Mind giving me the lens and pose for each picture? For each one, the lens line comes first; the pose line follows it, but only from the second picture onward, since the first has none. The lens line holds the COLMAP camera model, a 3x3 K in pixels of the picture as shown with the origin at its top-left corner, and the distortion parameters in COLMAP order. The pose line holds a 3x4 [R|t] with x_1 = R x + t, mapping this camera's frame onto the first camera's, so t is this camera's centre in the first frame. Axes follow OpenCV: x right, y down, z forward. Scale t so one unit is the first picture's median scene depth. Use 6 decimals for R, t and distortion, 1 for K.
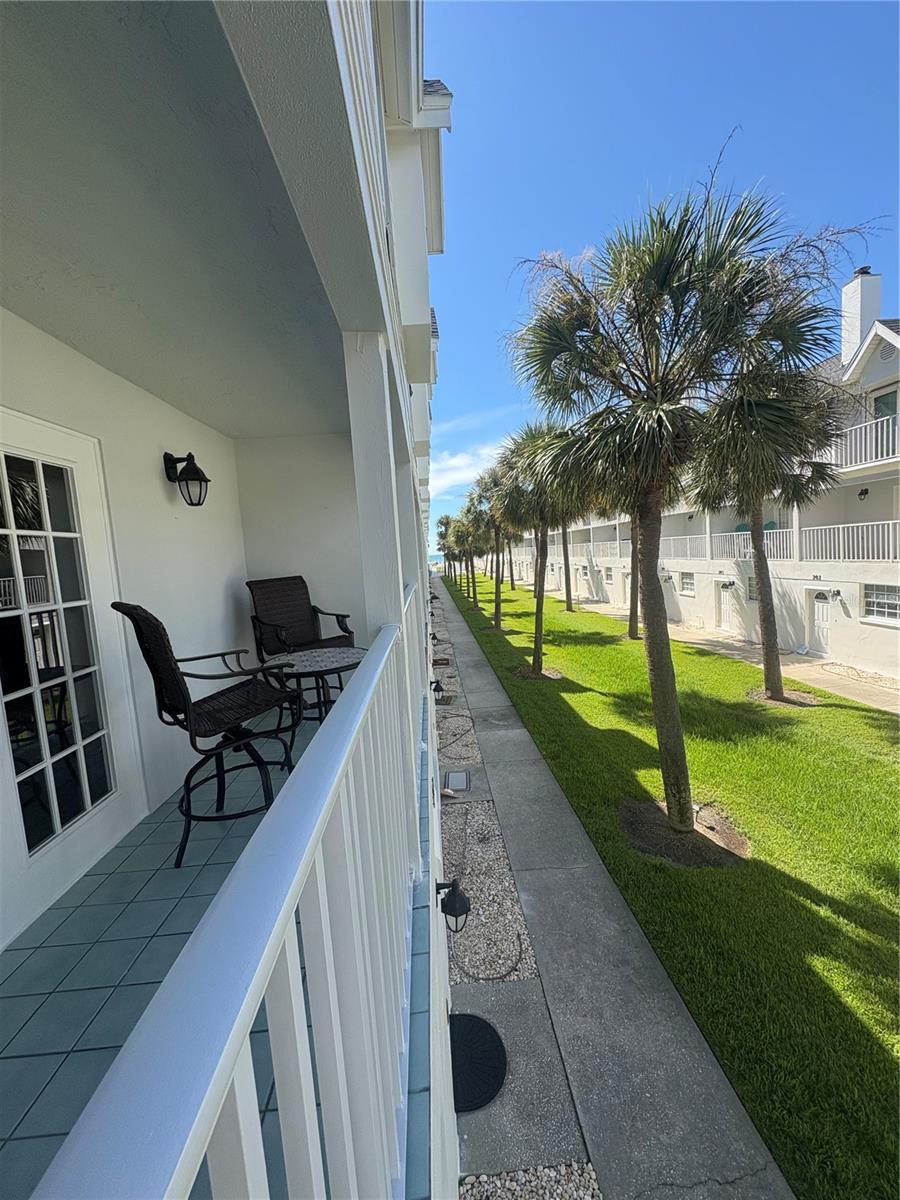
lens RADIAL K [[481.8, 0, 451.1], [0, 481.8, 598.5], [0, 0, 1]] dist [0.004007, -0.000585]
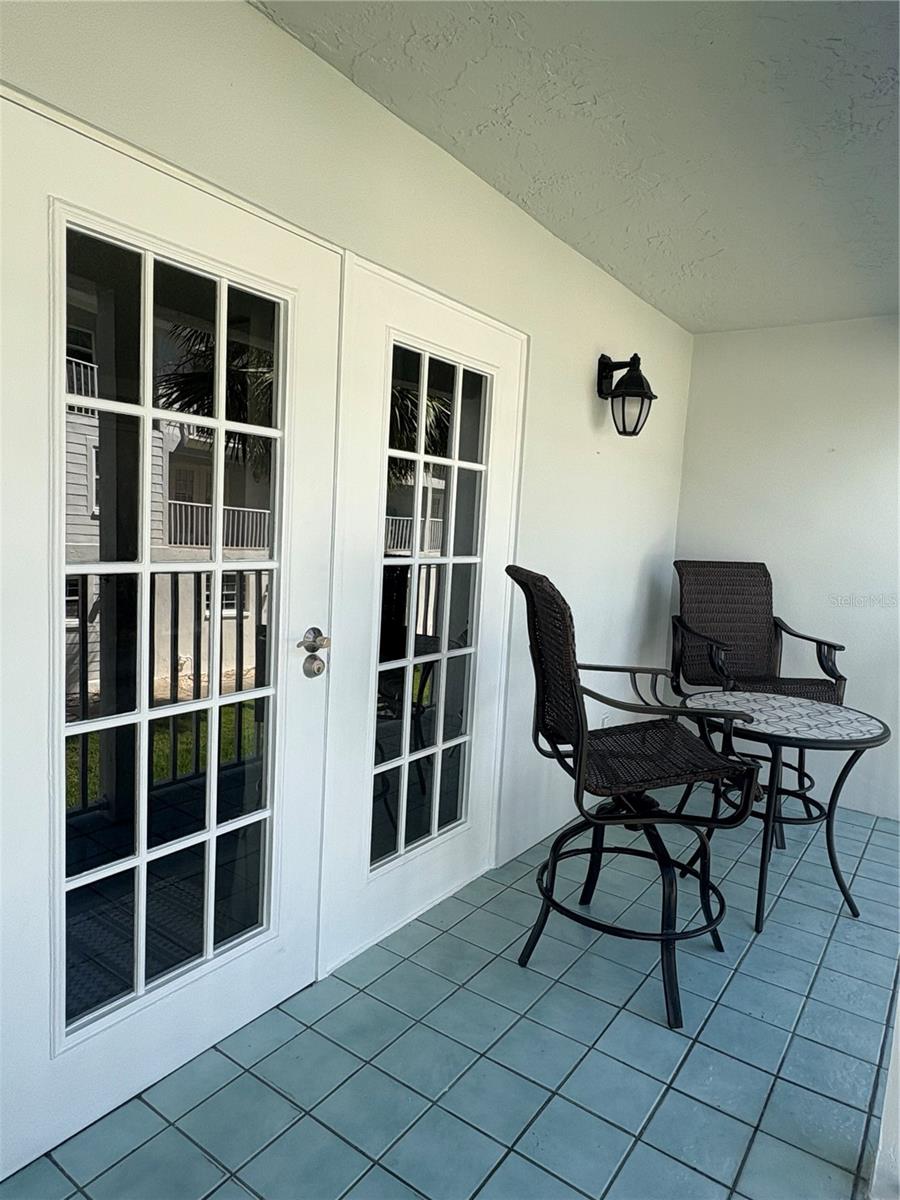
lens RADIAL K [[755.6, 0, 444.3], [0, 755.6, 599.1], [0, 0, 1]] dist [0.002083, -0.001917]
pose [[0.779062, 0.170543, -0.603305, -0.093281], [-0.165042, 0.984137, 0.065075, 0.000669], [0.604833, 0.048874, 0.794851, 0.062355]]
